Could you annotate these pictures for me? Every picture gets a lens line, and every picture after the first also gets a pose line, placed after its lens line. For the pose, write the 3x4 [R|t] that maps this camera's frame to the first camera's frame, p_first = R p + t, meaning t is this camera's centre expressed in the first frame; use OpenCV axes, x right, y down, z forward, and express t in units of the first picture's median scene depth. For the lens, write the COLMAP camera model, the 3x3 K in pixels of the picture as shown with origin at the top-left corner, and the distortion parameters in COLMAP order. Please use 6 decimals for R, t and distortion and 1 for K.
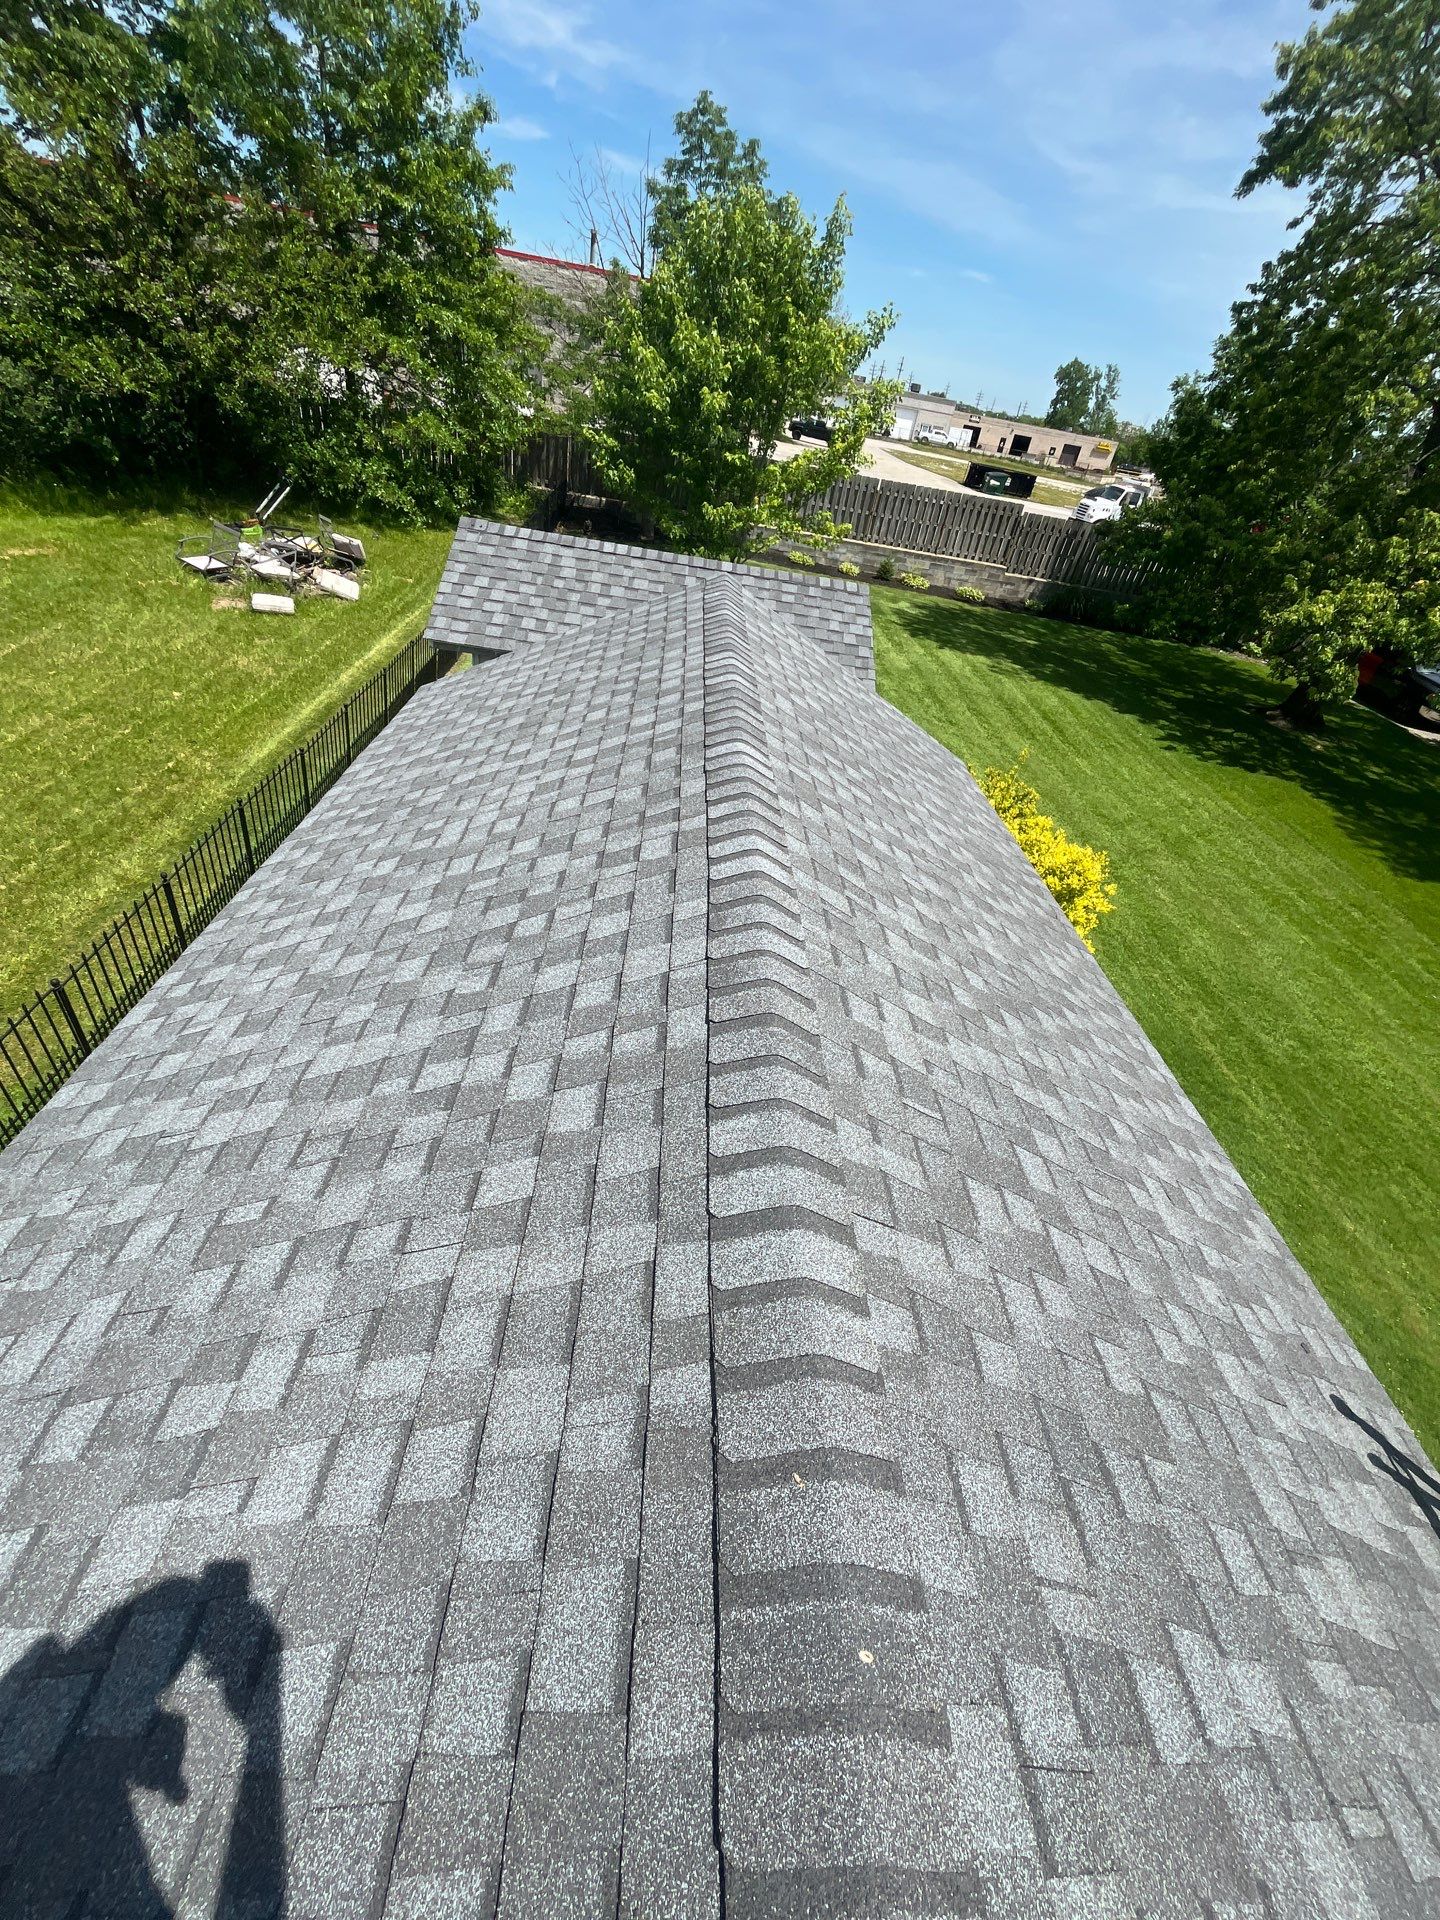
lens RADIAL K [[783.9, 0, 720.2], [0, 783.9, 938.6], [0, 0, 1]] dist [-0.003945, 0.000086]
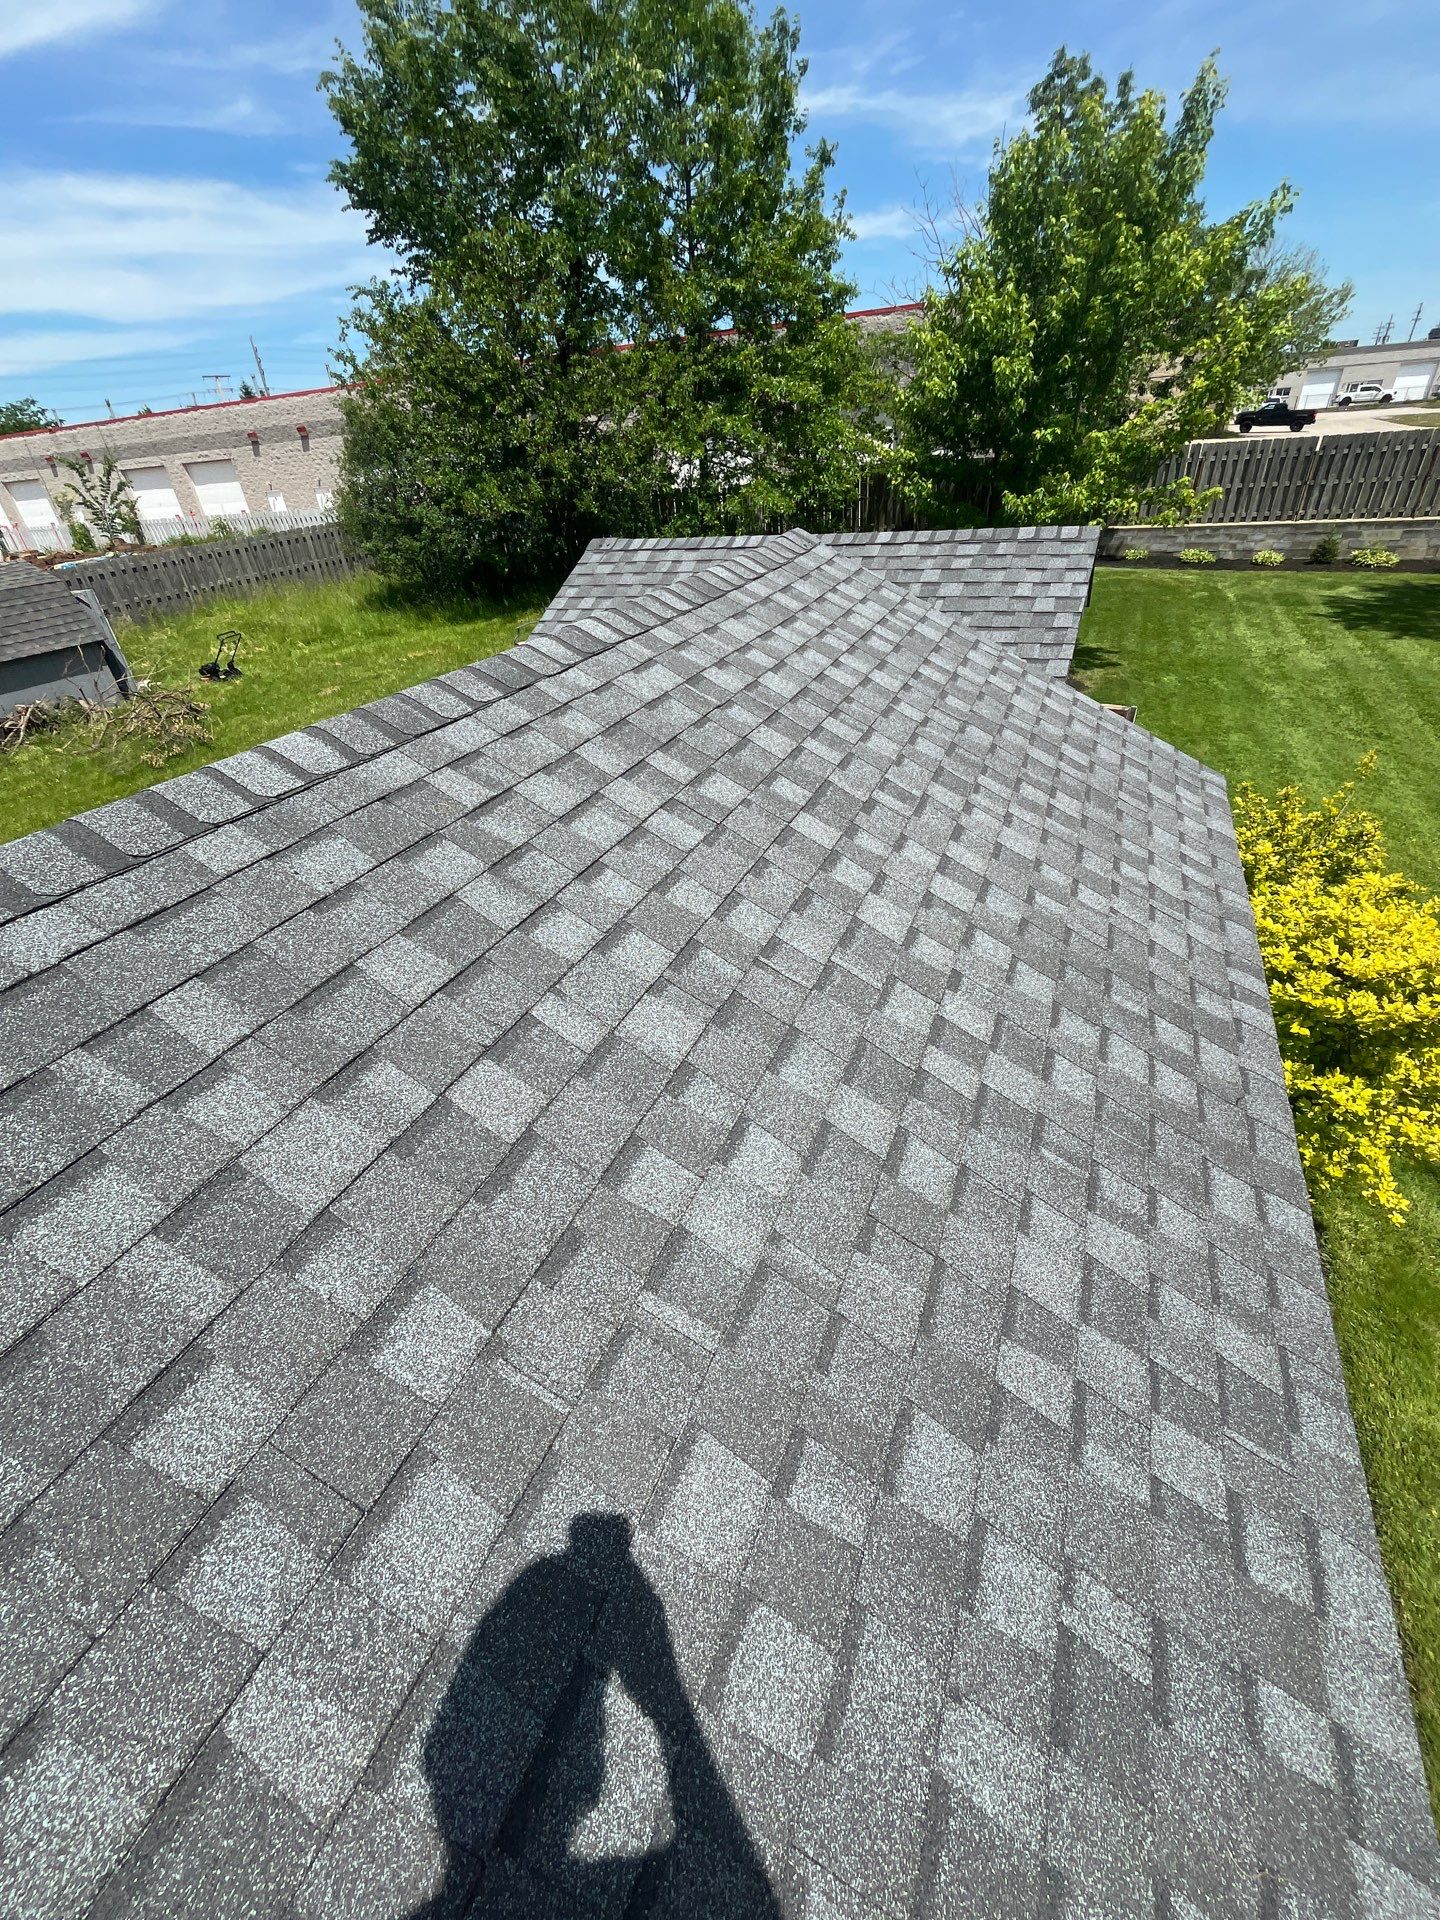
lens RADIAL K [[783.9, 0, 720.2], [0, 783.9, 938.6], [0, 0, 1]] dist [-0.003945, 0.000086]
pose [[0.880068, 0.047800, -0.472435, 0.101359], [-0.079441, 0.995719, -0.047242, -0.020133], [0.468155, 0.079107, 0.880099, 0.127175]]
